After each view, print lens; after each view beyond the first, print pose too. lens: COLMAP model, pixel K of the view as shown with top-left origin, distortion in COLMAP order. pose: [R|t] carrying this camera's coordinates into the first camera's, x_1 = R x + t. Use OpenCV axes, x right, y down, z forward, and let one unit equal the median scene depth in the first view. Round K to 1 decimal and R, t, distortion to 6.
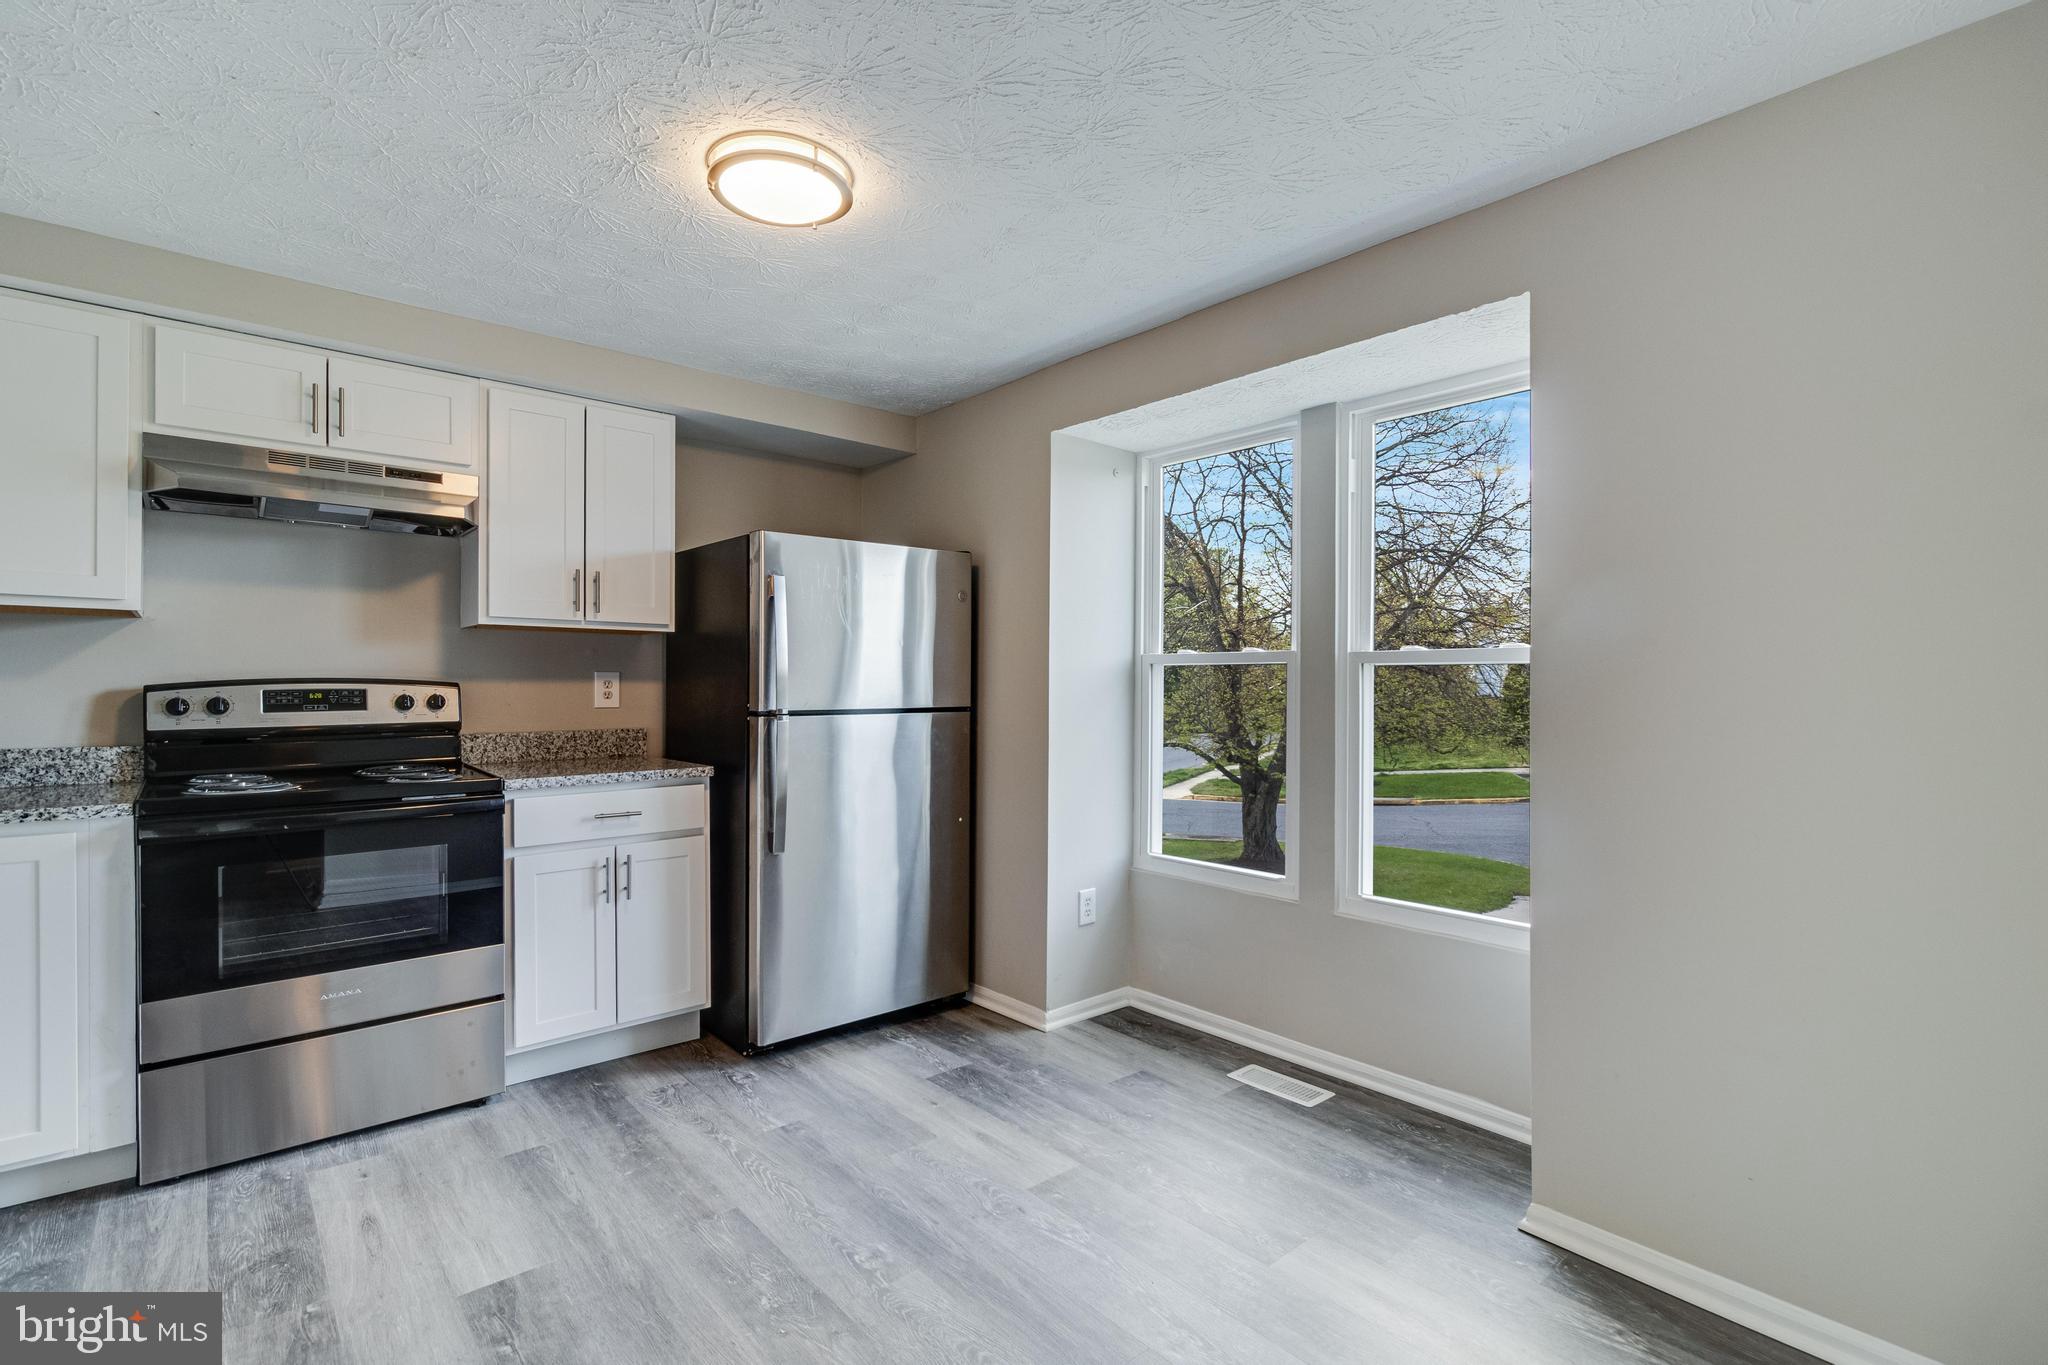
lens RADIAL K [[947.2, 0, 1013.2], [0, 947.2, 677.3], [0, 0, 1]] dist [-0.005128, 0.002037]
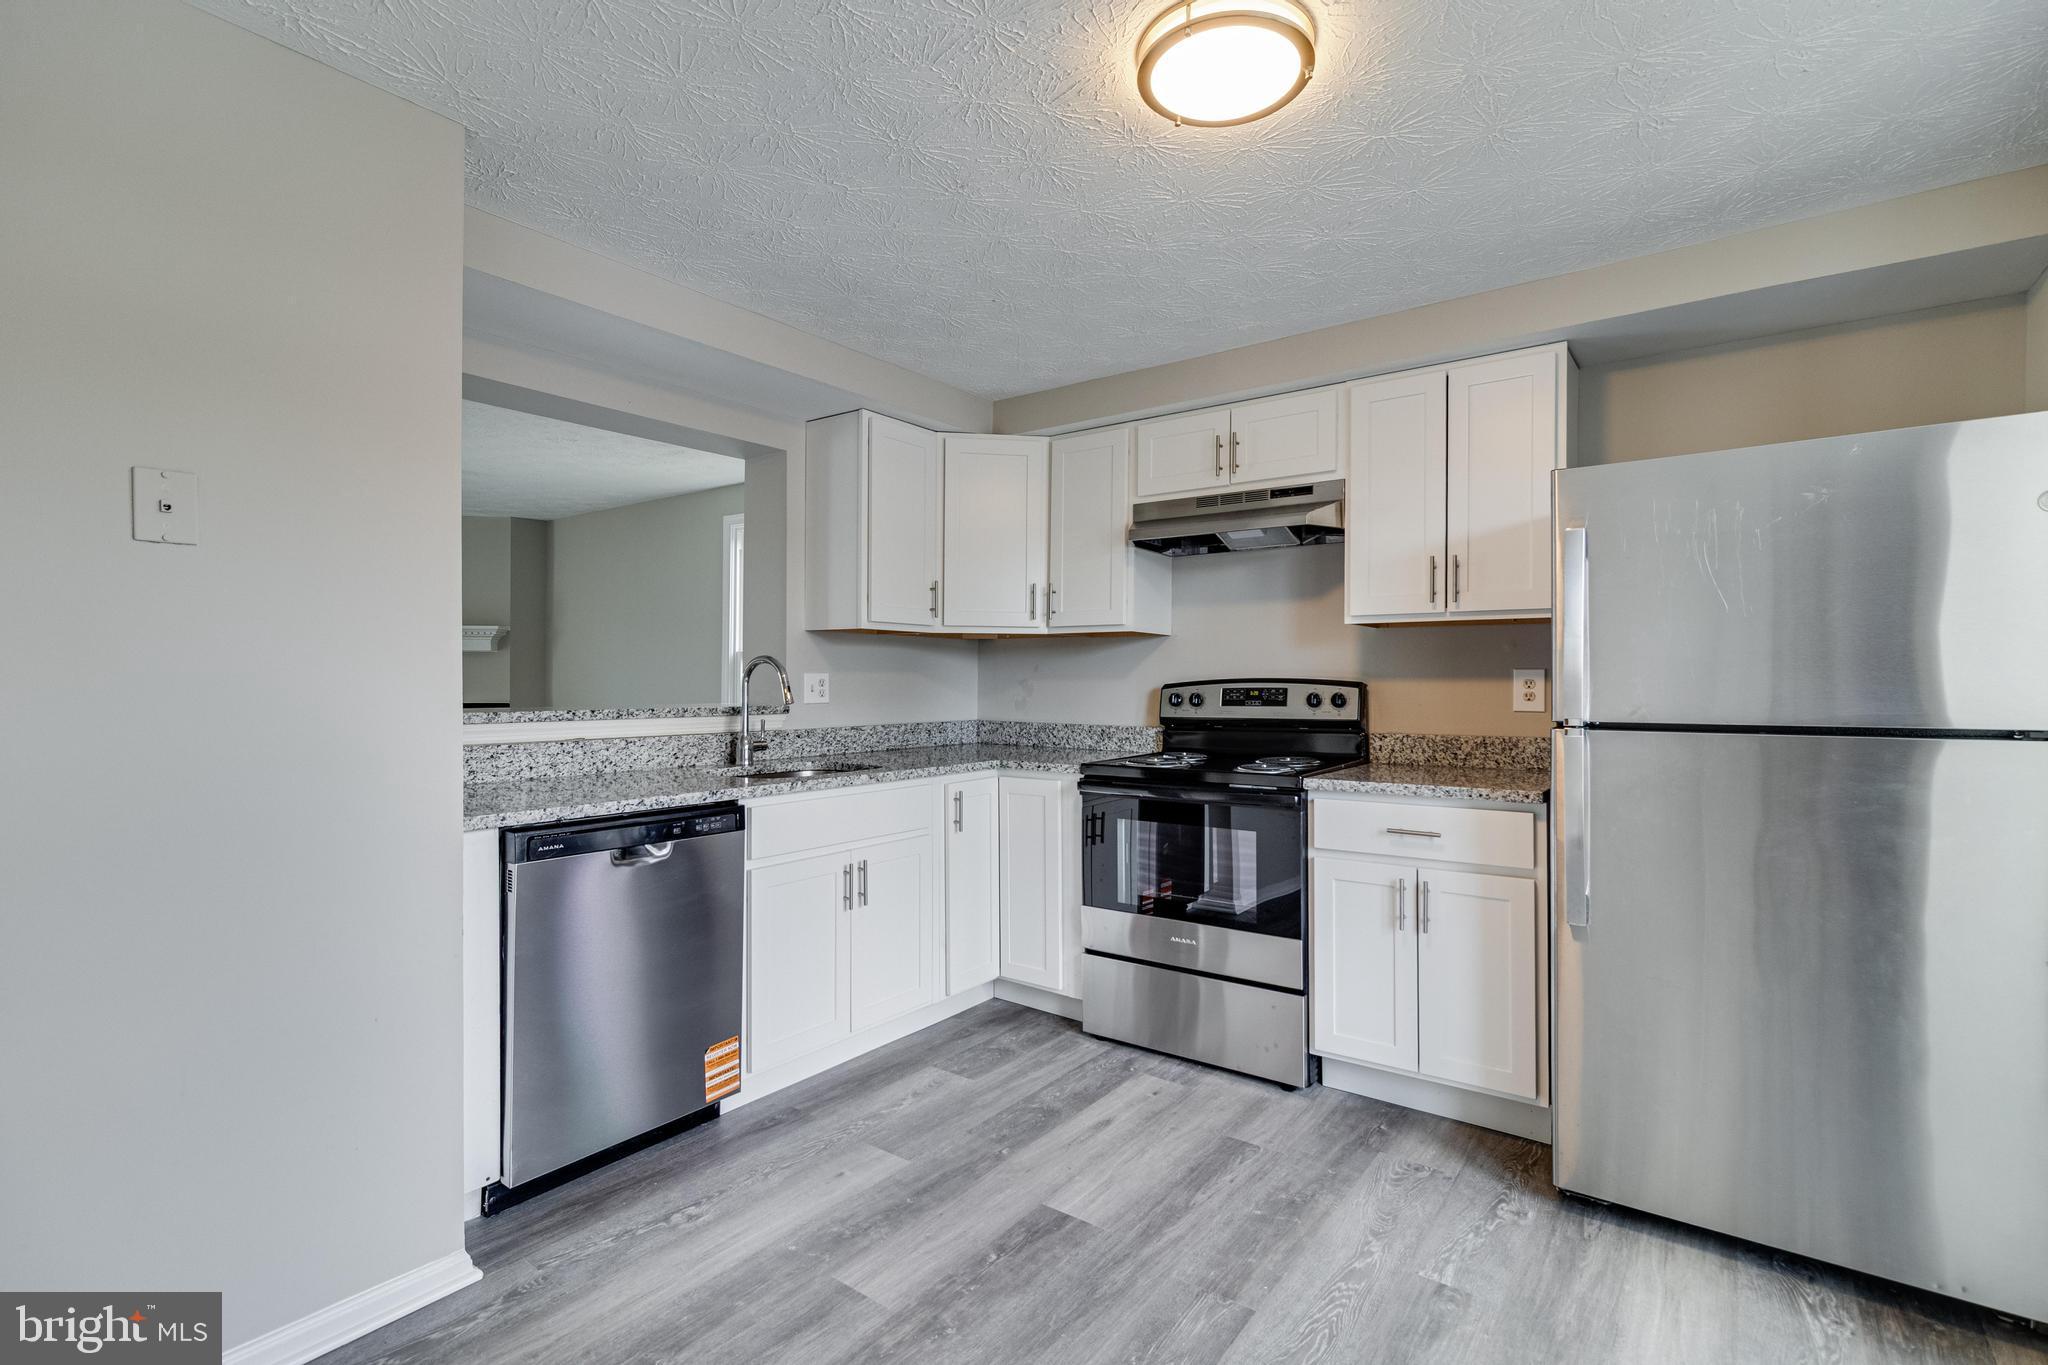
lens RADIAL K [[947.2, 0, 1048.8], [0, 947.2, 675.7], [0, 0, 1]] dist [-0.005128, 0.002037]
pose [[0.223272, -0.008223, -0.974721, 0.384382], [0.006083, 0.999957, -0.007042, 0.004691], [0.974737, -0.004357, 0.223313, 0.508284]]
